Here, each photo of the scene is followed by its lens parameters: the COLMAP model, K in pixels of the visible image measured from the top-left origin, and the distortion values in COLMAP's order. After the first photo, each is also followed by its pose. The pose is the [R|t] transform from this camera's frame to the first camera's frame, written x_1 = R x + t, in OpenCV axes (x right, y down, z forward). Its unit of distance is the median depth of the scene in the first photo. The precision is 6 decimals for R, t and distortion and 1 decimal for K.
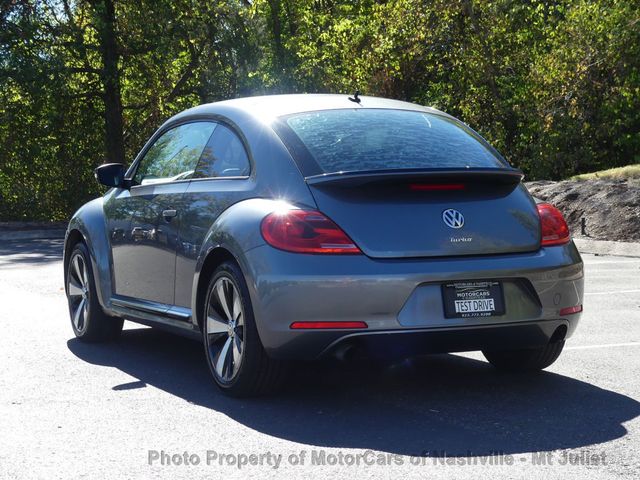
lens RADIAL K [[1498.9, 0, 318.8], [0, 1498.9, 239.2], [0, 0, 1]] dist [-0.128349, 0.000000]
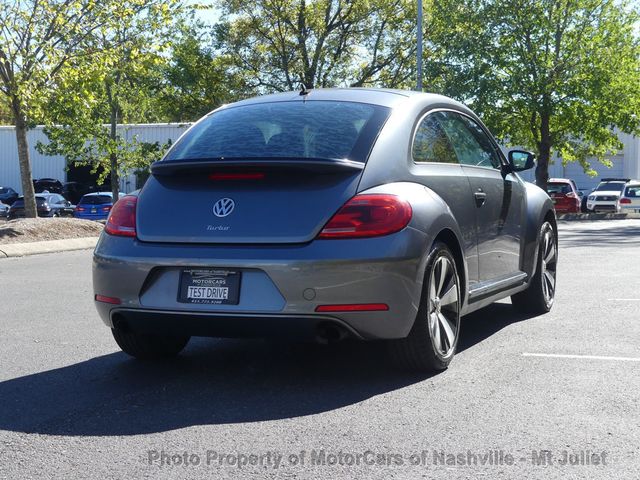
lens RADIAL K [[1245.5, 0, 321.4], [0, 1245.5, 242.3], [0, 0, 1]] dist [0.034873, 0.000000]
pose [[0.673000, 0.046257, -0.738195, 0.771584], [-0.030191, 0.998929, 0.035071, -0.021919], [0.739026, -0.001316, 0.673675, 0.475779]]
